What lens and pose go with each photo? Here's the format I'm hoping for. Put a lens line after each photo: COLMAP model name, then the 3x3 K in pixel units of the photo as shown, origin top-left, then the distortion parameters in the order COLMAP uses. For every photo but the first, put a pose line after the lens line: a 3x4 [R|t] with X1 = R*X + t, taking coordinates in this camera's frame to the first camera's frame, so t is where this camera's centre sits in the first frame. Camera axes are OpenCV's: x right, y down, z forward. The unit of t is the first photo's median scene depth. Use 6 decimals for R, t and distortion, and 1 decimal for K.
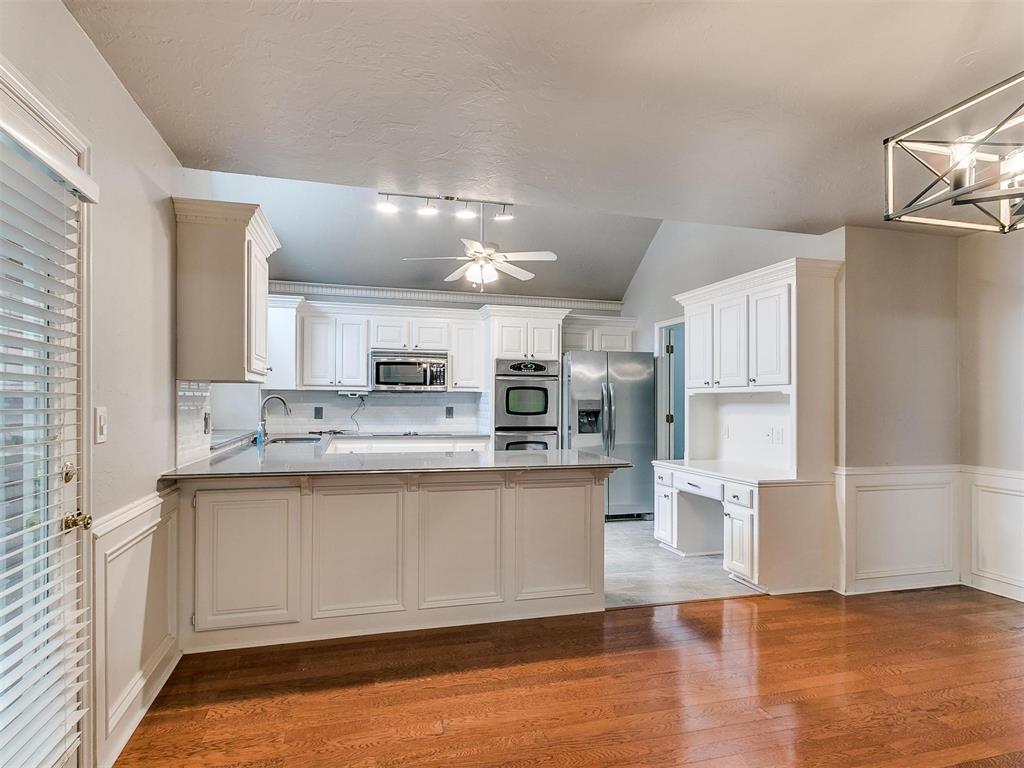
lens RADIAL K [[525.3, 0, 491.8], [0, 525.3, 397.3], [0, 0, 1]] dist [-0.000166, -0.000499]
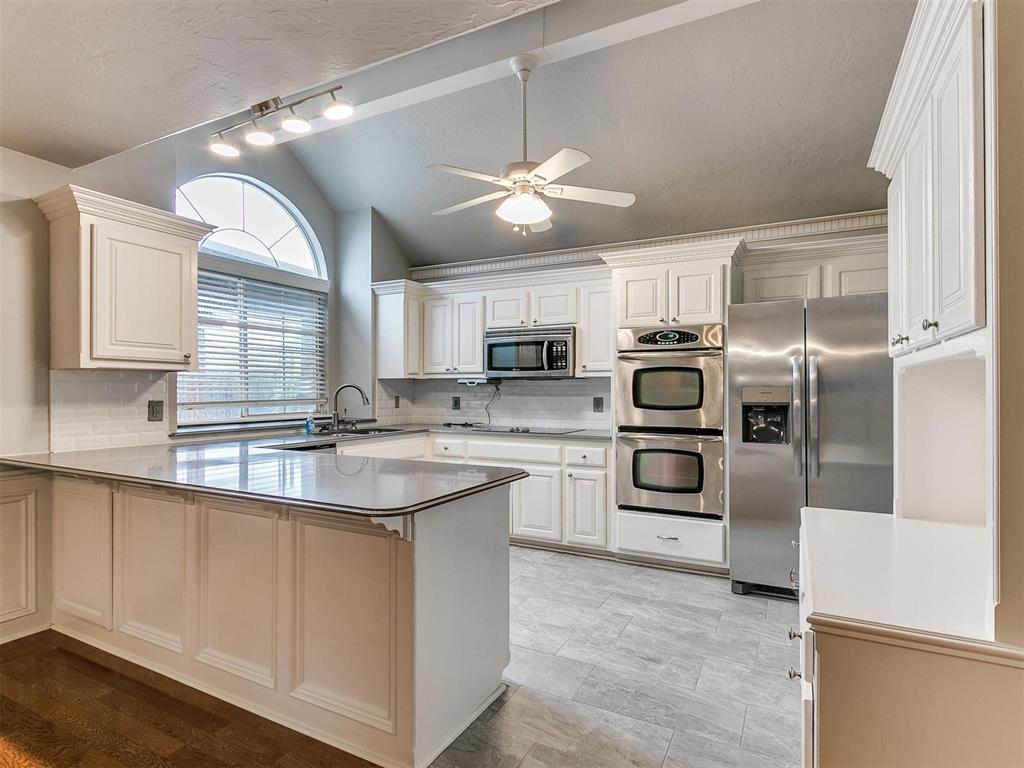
lens RADIAL K [[532.7, 0, 523.6], [0, 532.7, 389.2], [0, 0, 1]] dist [-0.000184, -0.001230]
pose [[0.751051, -0.005818, -0.660218, 0.479886], [0.007035, 0.999975, -0.000809, 0.008702], [0.660206, -0.004037, 0.751073, 0.478289]]
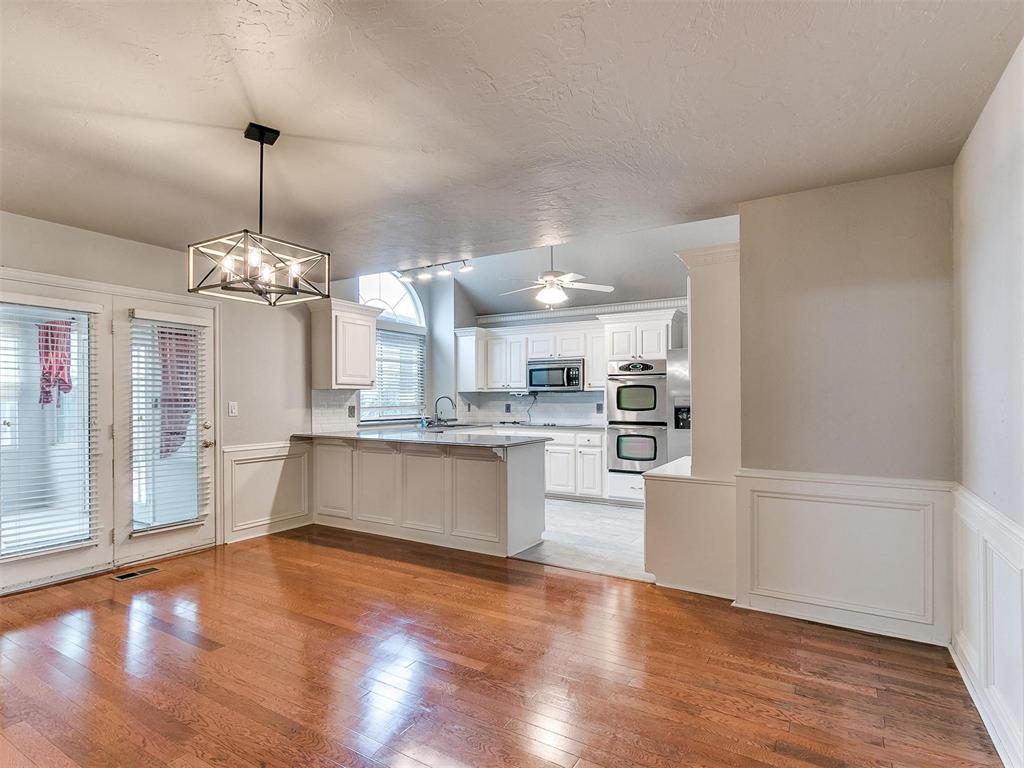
lens RADIAL K [[524.4, 0, 527.8], [0, 524.4, 398.9], [0, 0, 1]] dist [0.013746, -0.000601]
pose [[0.720922, -0.007291, -0.692978, 0.835955], [0.011224, 0.999936, 0.001156, 0.006098], [0.692925, -0.008611, 0.720958, 0.064535]]
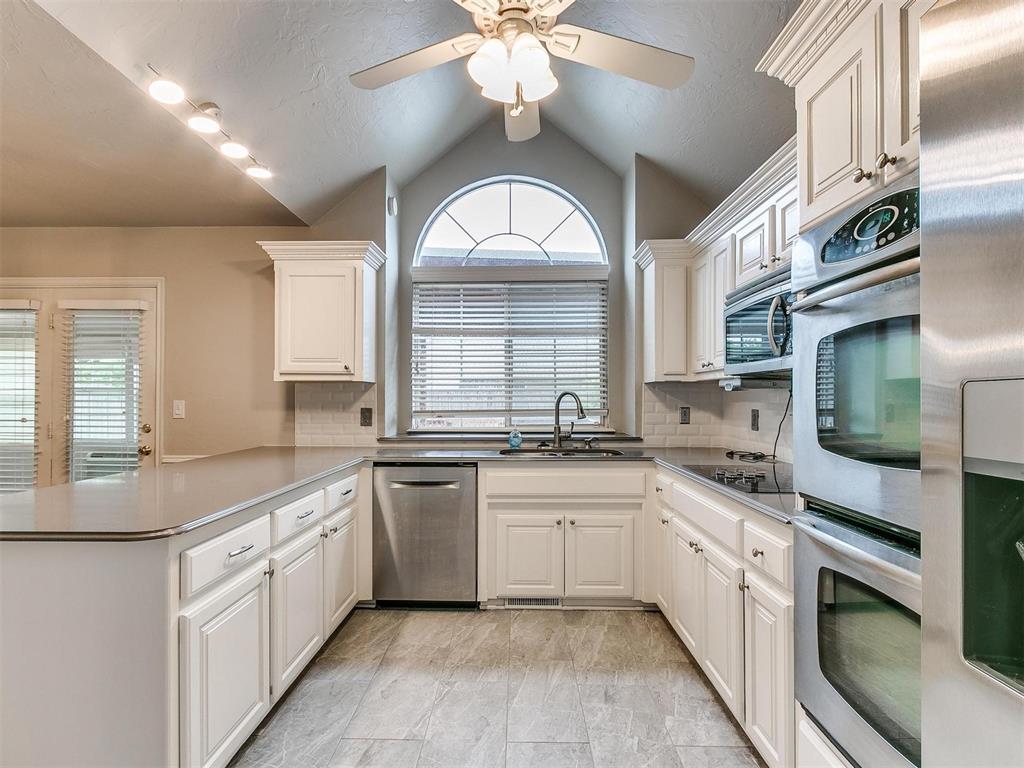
lens RADIAL K [[554.3, 0, 505.2], [0, 554.3, 392.6], [0, 0, 1]] dist [0.000690, -0.000566]
pose [[-0.263182, -0.013383, -0.964653, 0.402181], [0.005118, 0.999870, -0.015268, 0.010260], [0.964733, -0.008956, -0.263079, 1.114097]]
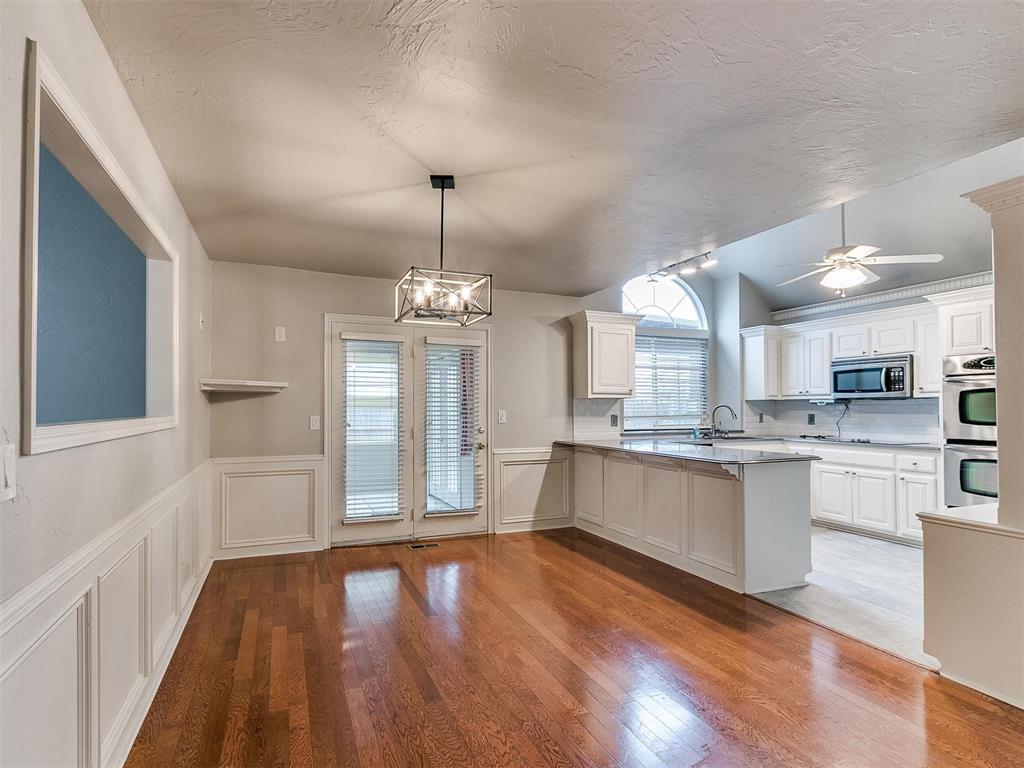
lens RADIAL K [[554.7, 0, 530.7], [0, 554.7, 402.6], [0, 0, 1]] dist [-0.025787, -0.001016]
pose [[0.175845, -0.015935, -0.984289, 0.932620], [0.008095, 0.999859, -0.014741, 0.008215], [0.984385, -0.005376, 0.175949, 0.250846]]
